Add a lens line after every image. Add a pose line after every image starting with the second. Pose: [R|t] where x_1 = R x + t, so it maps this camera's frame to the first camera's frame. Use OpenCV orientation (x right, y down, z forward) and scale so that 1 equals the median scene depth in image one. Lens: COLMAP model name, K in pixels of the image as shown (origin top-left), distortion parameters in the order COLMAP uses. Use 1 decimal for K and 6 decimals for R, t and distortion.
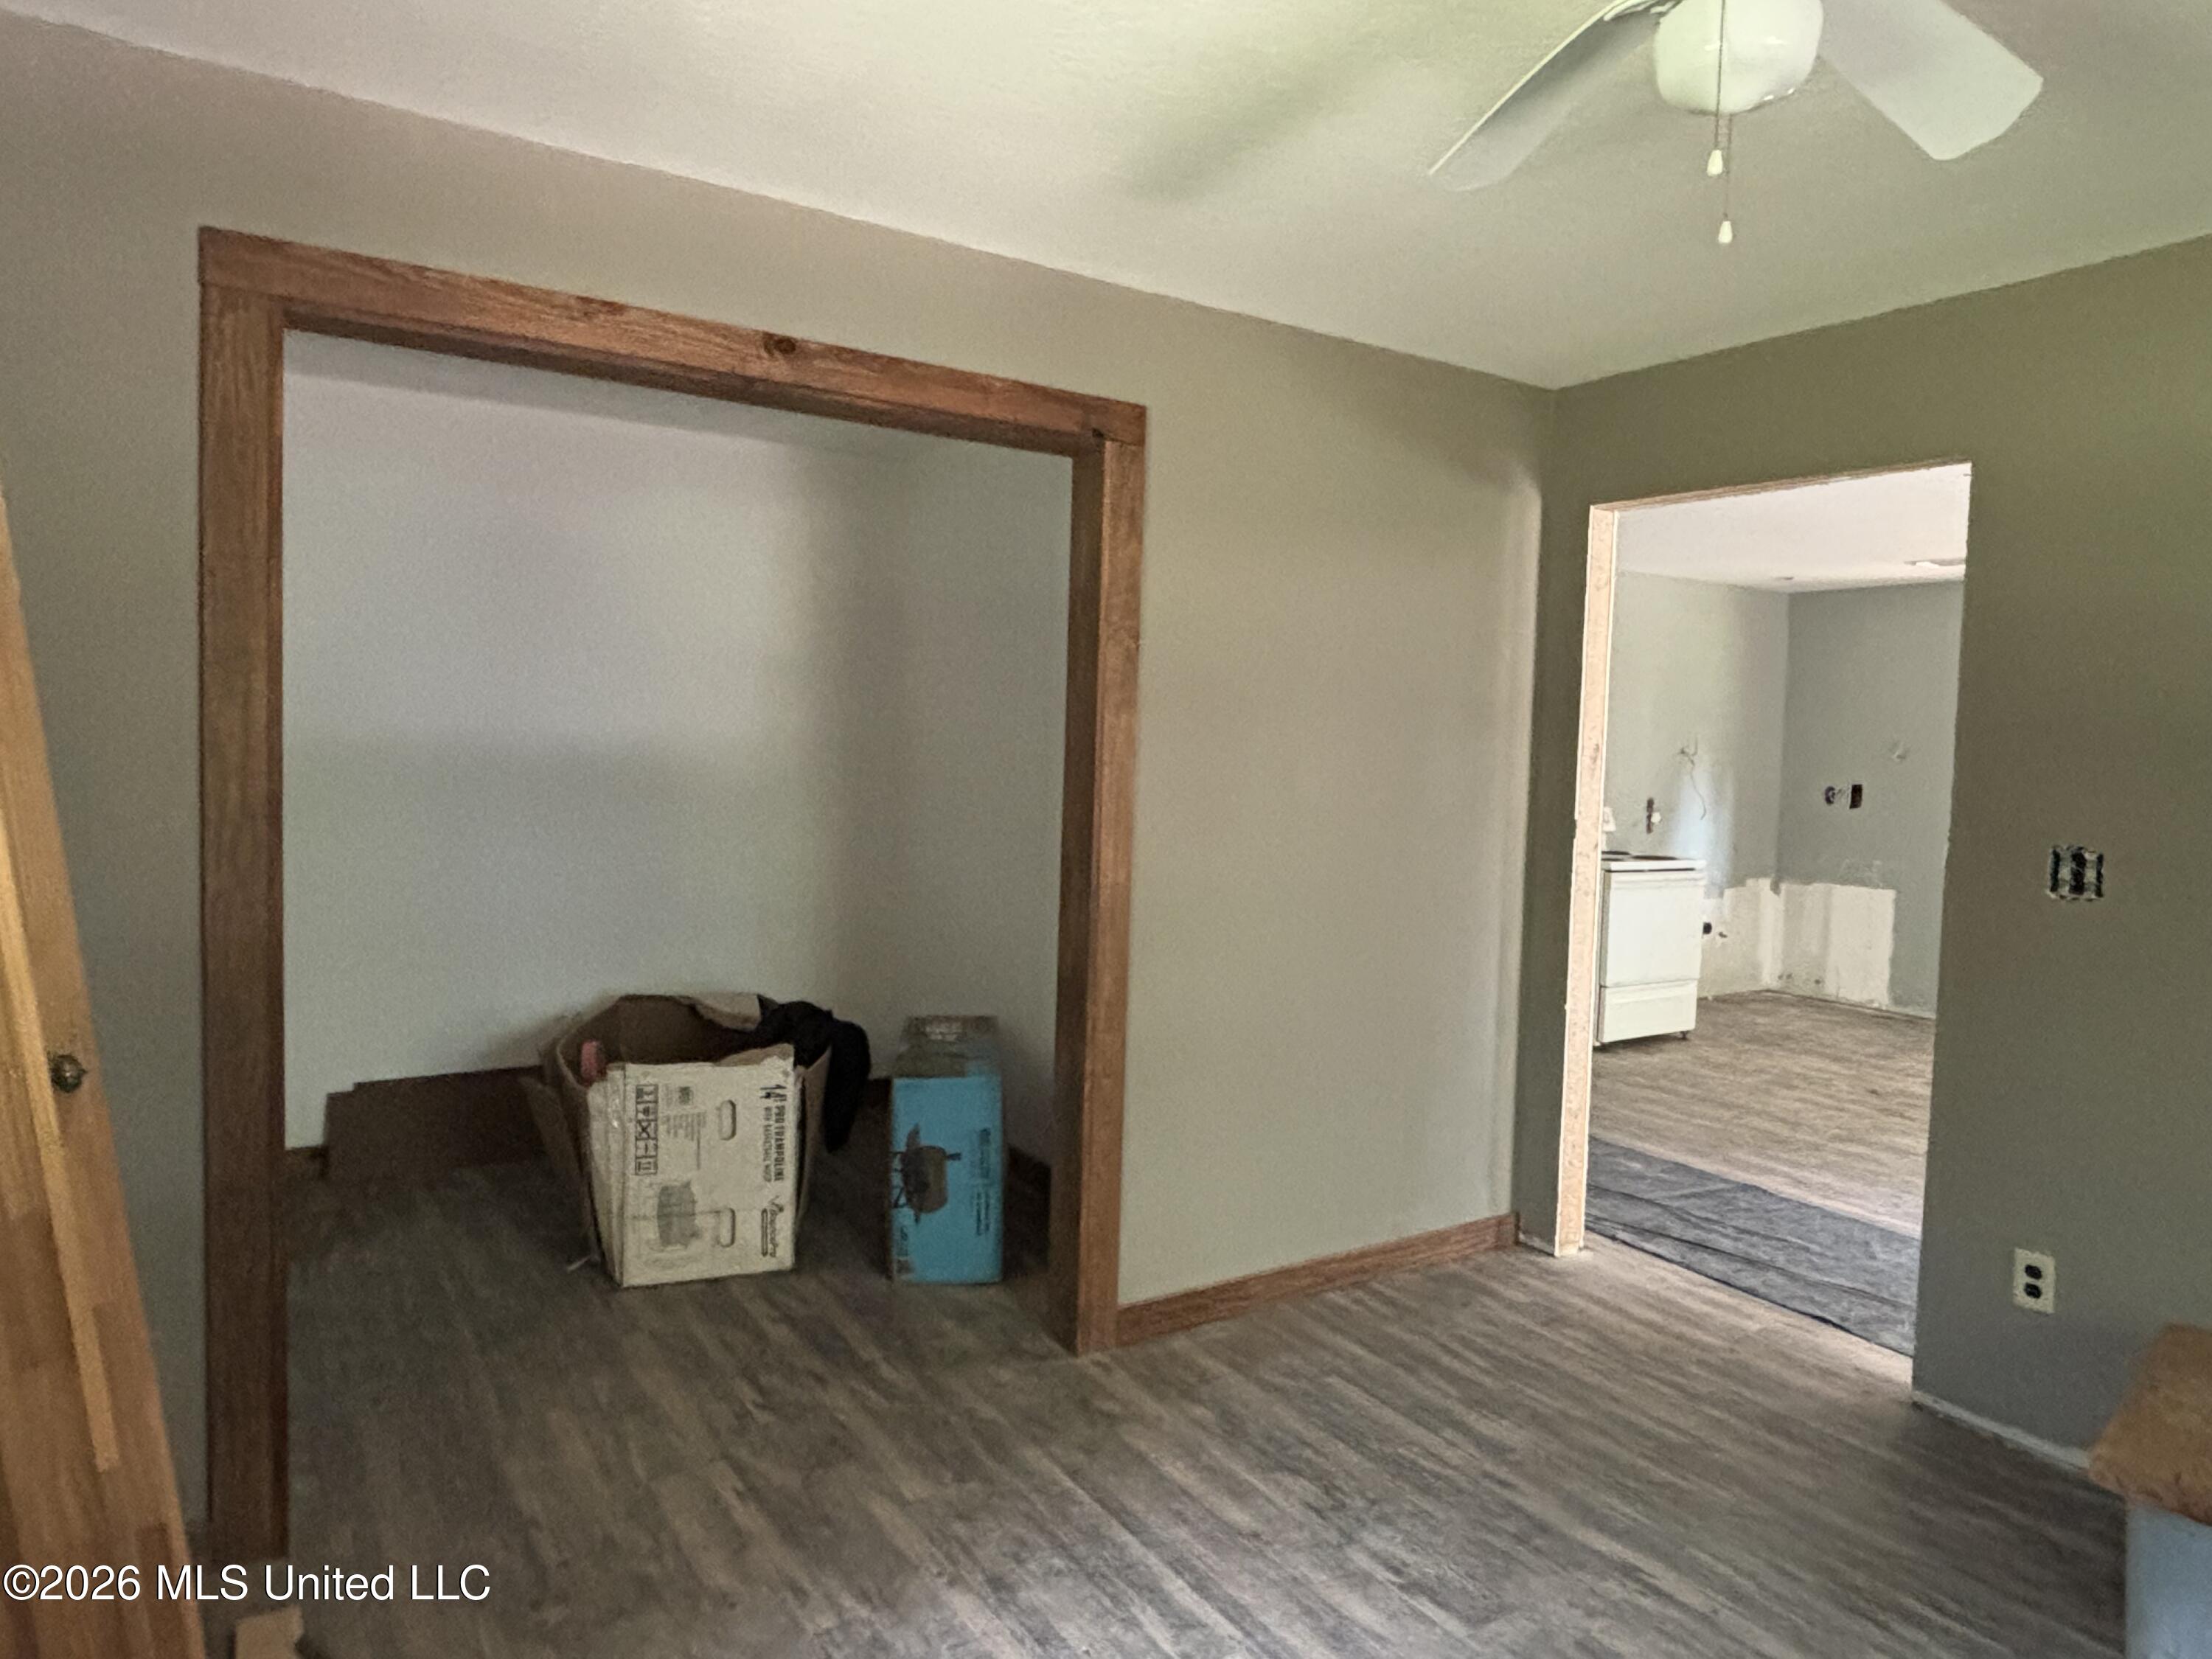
lens RADIAL K [[1386.8, 0, 1104.1], [0, 1386.8, 828.7], [0, 0, 1]] dist [0.004235, -0.002993]
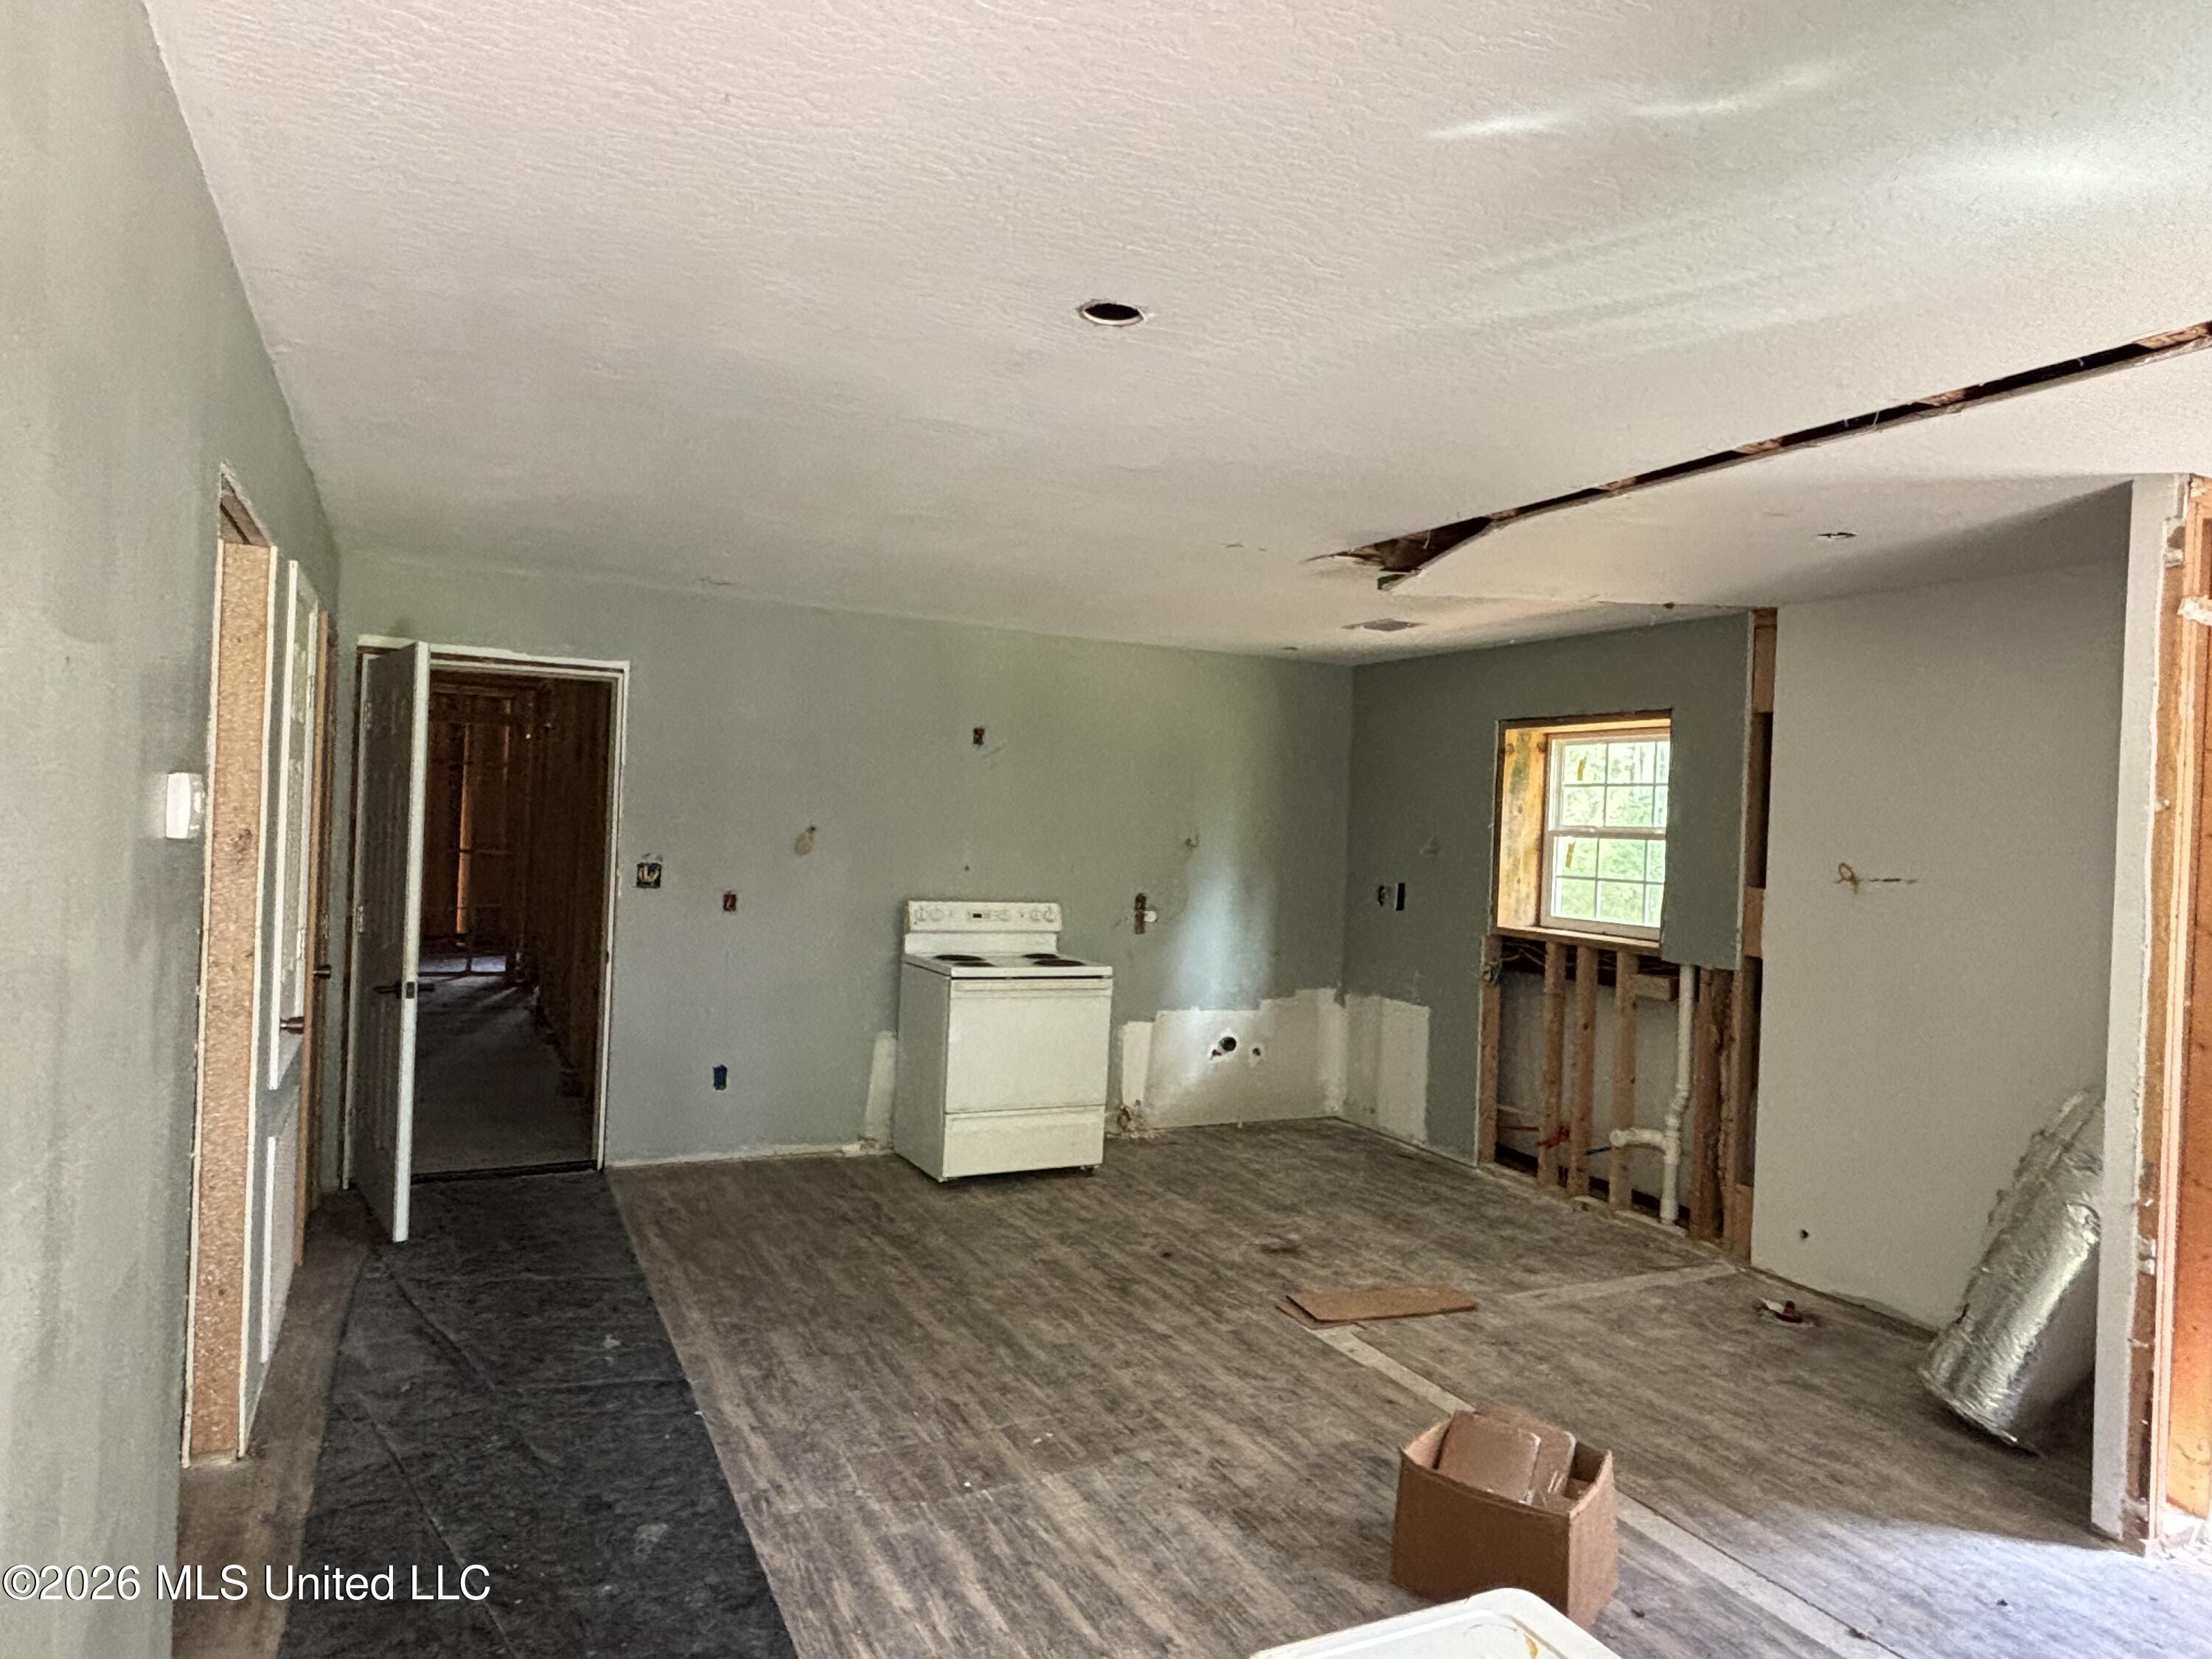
lens RADIAL K [[1386.8, 0, 1107.6], [0, 1386.8, 821.8], [0, 0, 1]] dist [0.004235, -0.002993]
pose [[0.994256, 0.015822, -0.105853, 0.460289], [-0.022406, 0.997867, -0.061311, -0.013241], [0.104657, 0.063330, 0.992490, 0.117986]]
